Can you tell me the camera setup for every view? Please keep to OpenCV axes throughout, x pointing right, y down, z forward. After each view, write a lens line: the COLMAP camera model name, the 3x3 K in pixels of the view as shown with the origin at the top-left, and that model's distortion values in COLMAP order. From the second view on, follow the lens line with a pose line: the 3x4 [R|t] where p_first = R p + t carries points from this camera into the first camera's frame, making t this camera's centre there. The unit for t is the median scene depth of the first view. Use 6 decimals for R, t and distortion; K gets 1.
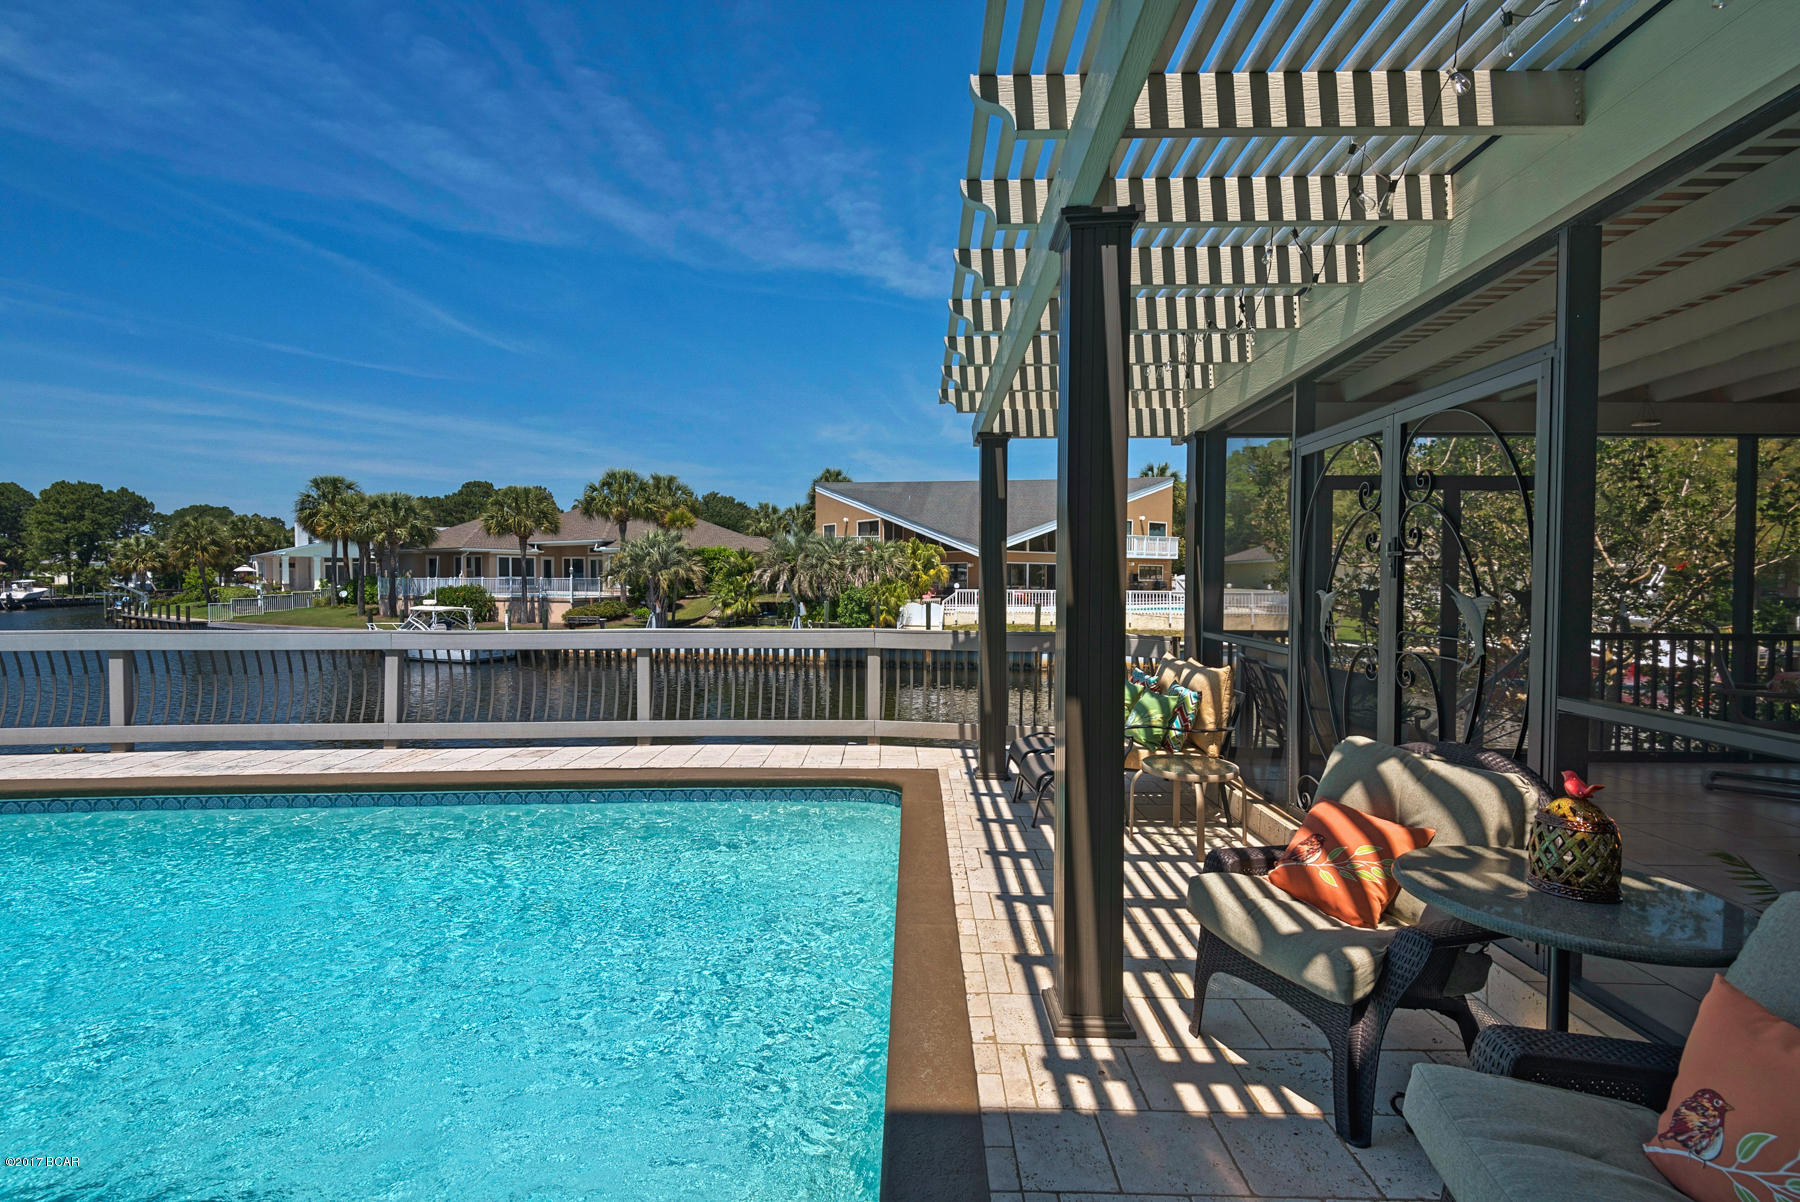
lens RADIAL K [[808.2, 0, 883.2], [0, 808.2, 590.7], [0, 0, 1]] dist [0.019583, -0.012057]
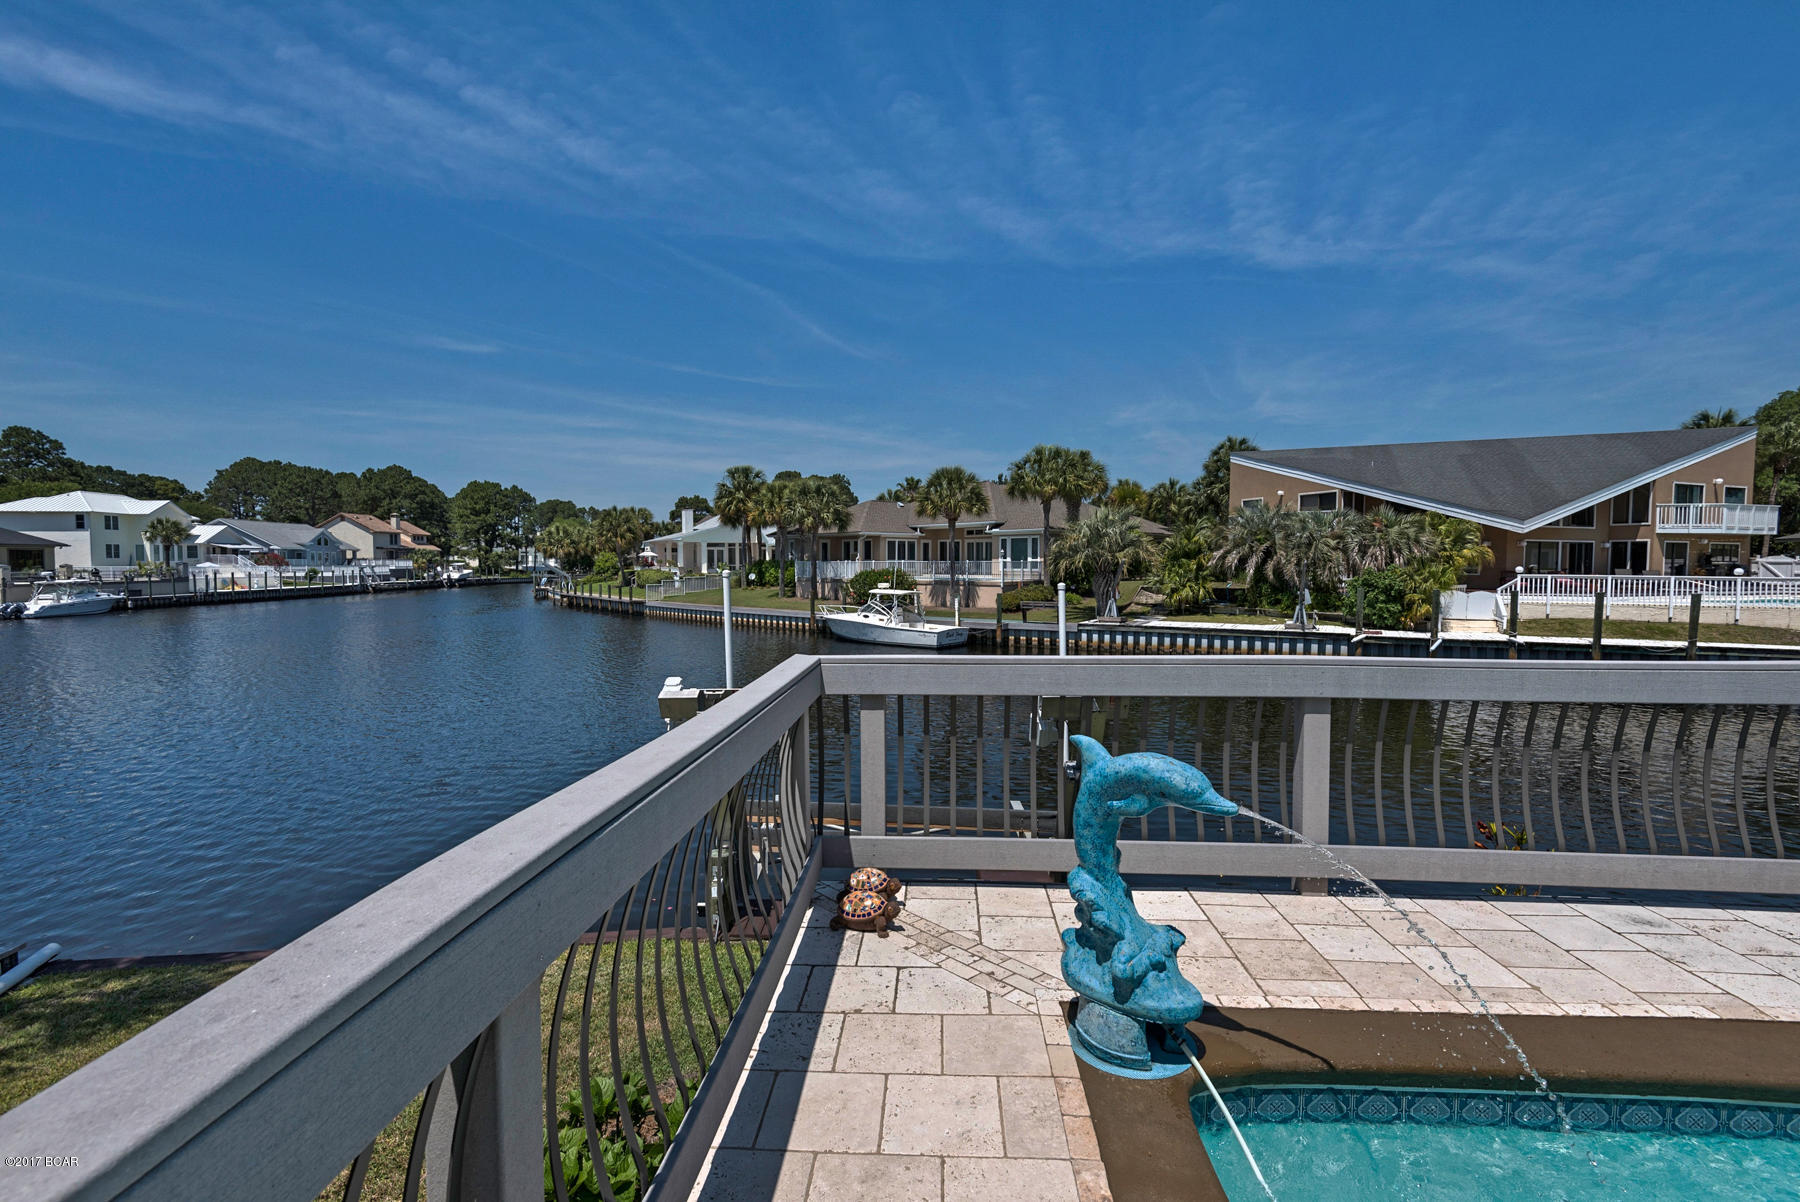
lens RADIAL K [[808.2, 0, 901.7], [0, 808.2, 597.2], [0, 0, 1]] dist [0.019583, -0.012057]
pose [[0.962076, 0.010389, -0.272585, -0.225667], [-0.002347, 0.999553, 0.029812, -0.000768], [0.272773, -0.028042, 0.961670, 0.042189]]
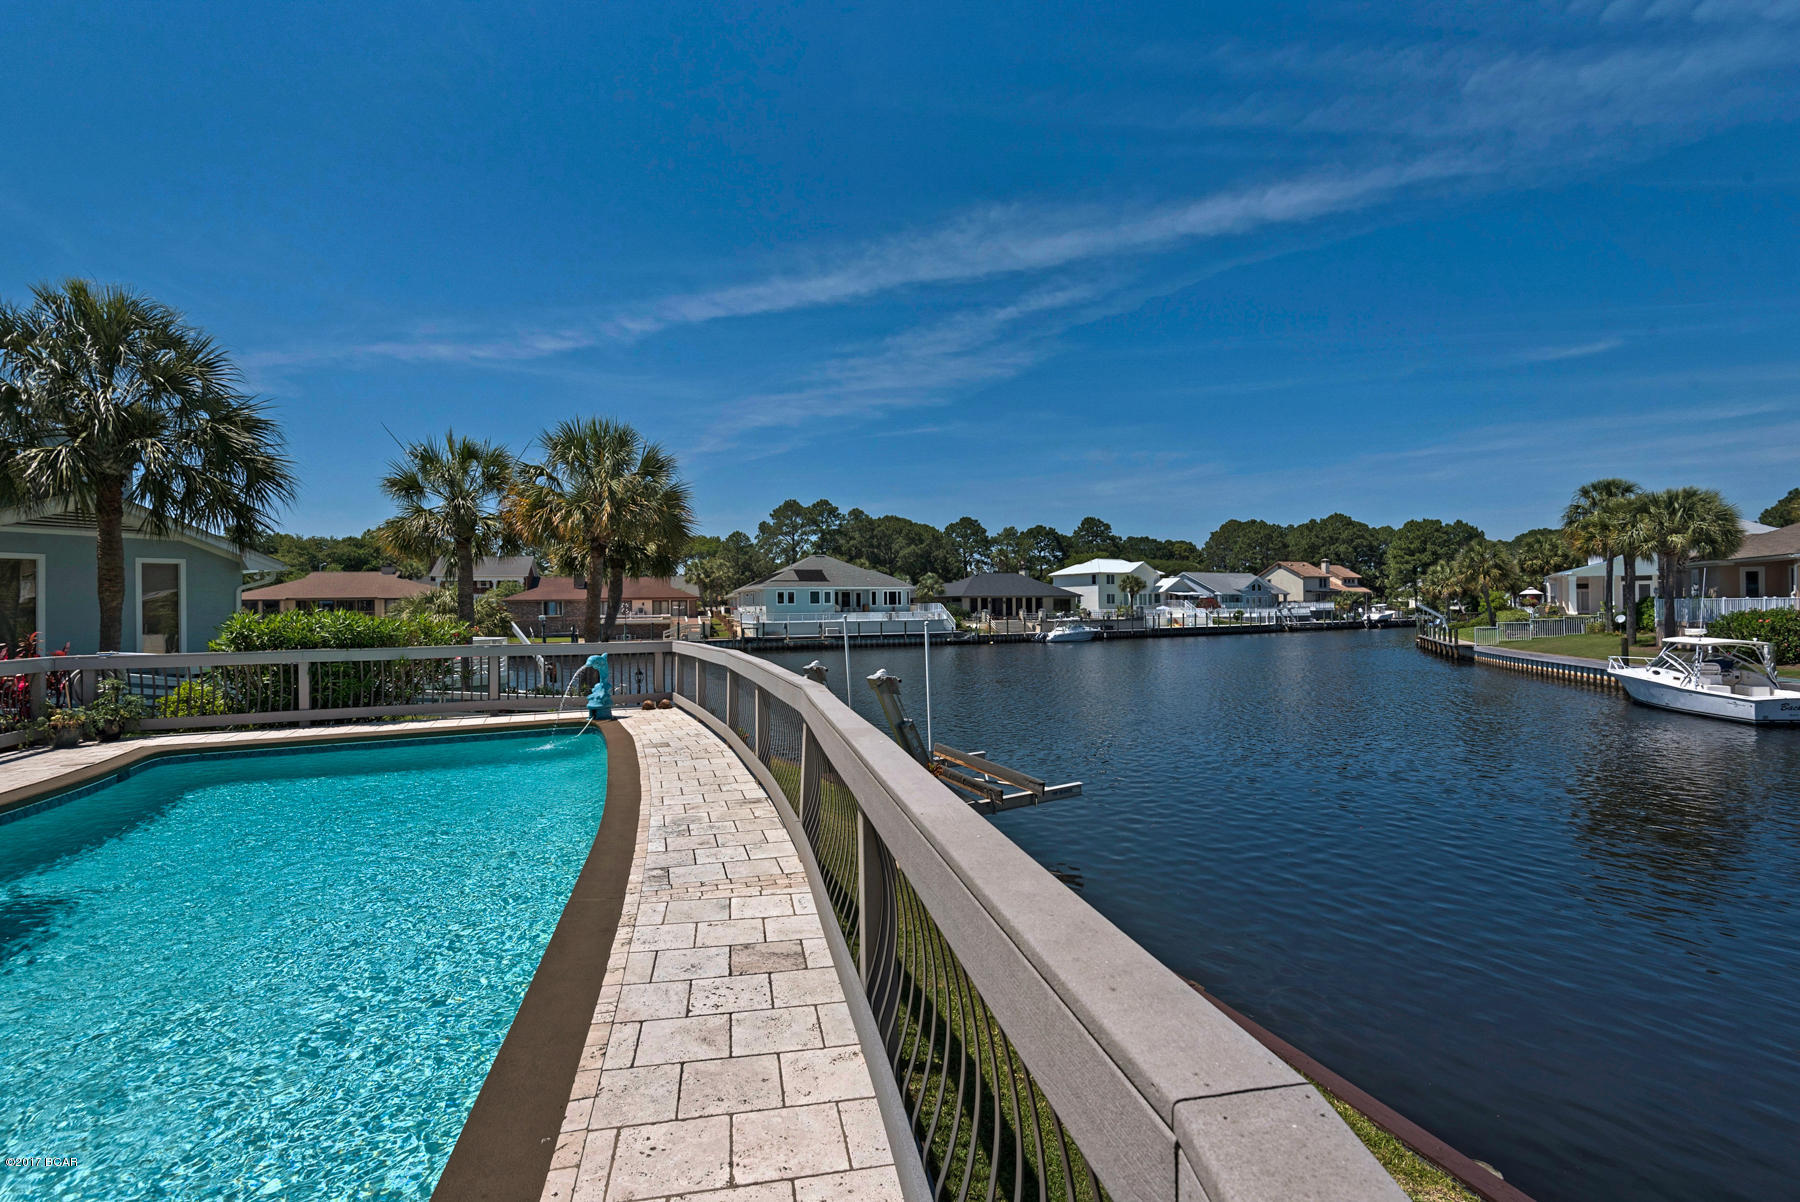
lens RADIAL K [[808.2, 0, 903.4], [0, 808.2, 602.8], [0, 0, 1]] dist [0.019583, -0.012057]
pose [[0.196995, -0.010339, -0.980350, 0.013381], [-0.001741, 0.999939, -0.010896, -0.002345], [0.980403, 0.003854, 0.196965, 0.136989]]
